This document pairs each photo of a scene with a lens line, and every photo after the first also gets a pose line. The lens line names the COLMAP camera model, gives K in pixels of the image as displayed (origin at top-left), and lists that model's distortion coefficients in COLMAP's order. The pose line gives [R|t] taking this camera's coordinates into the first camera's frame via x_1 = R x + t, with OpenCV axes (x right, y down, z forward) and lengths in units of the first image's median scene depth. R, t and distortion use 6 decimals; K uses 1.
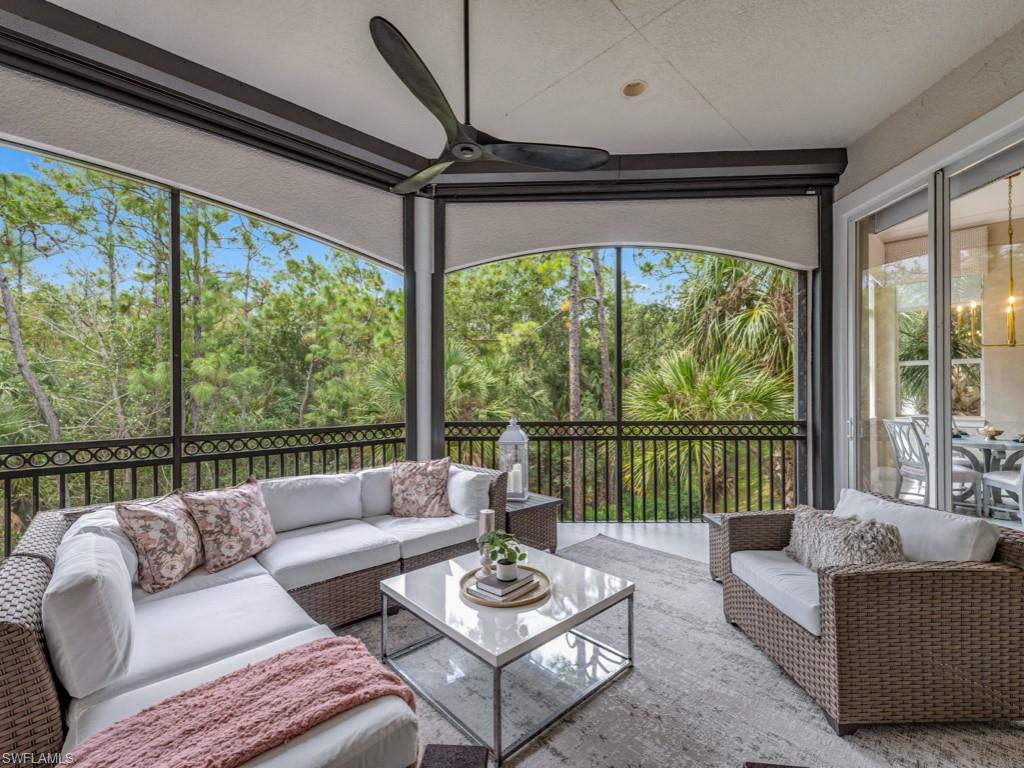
lens RADIAL K [[462.3, 0, 508.8], [0, 462.3, 389.2], [0, 0, 1]] dist [0.001703, 0.001313]
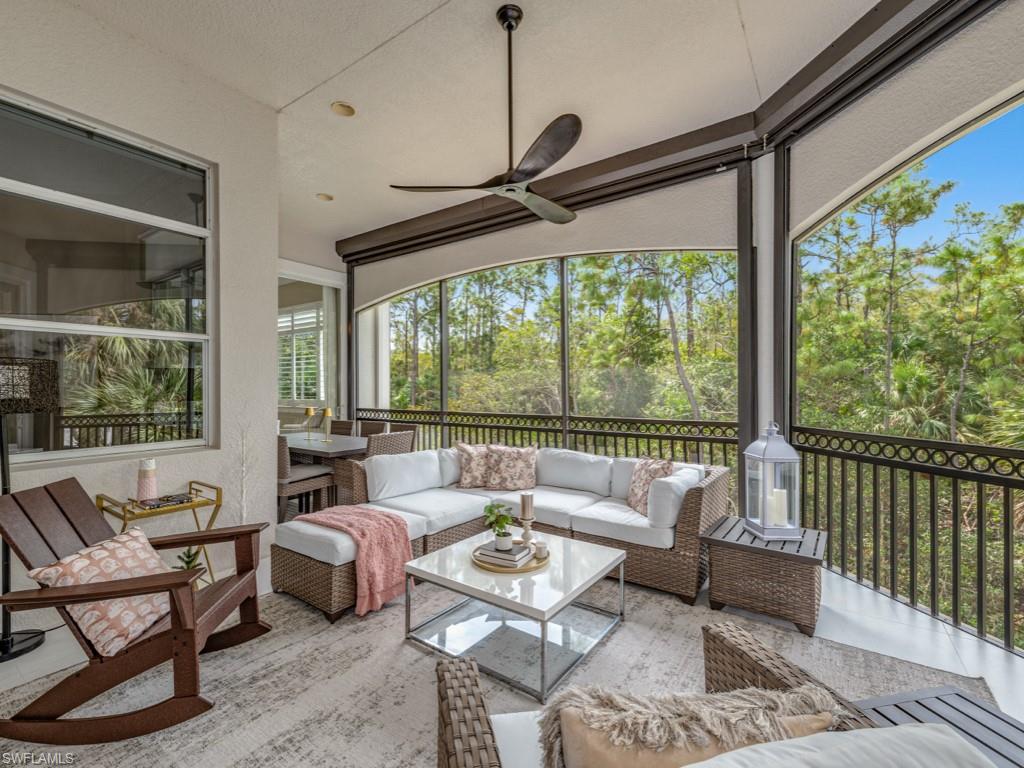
lens RADIAL K [[462.3, 0, 510.1], [0, 462.3, 386.5], [0, 0, 1]] dist [0.001703, 0.001313]
pose [[0.159395, 0.005707, -0.987198, 0.723699], [0.015862, 0.999839, 0.008342, -0.012573], [0.987087, -0.016989, 0.159279, 0.515857]]
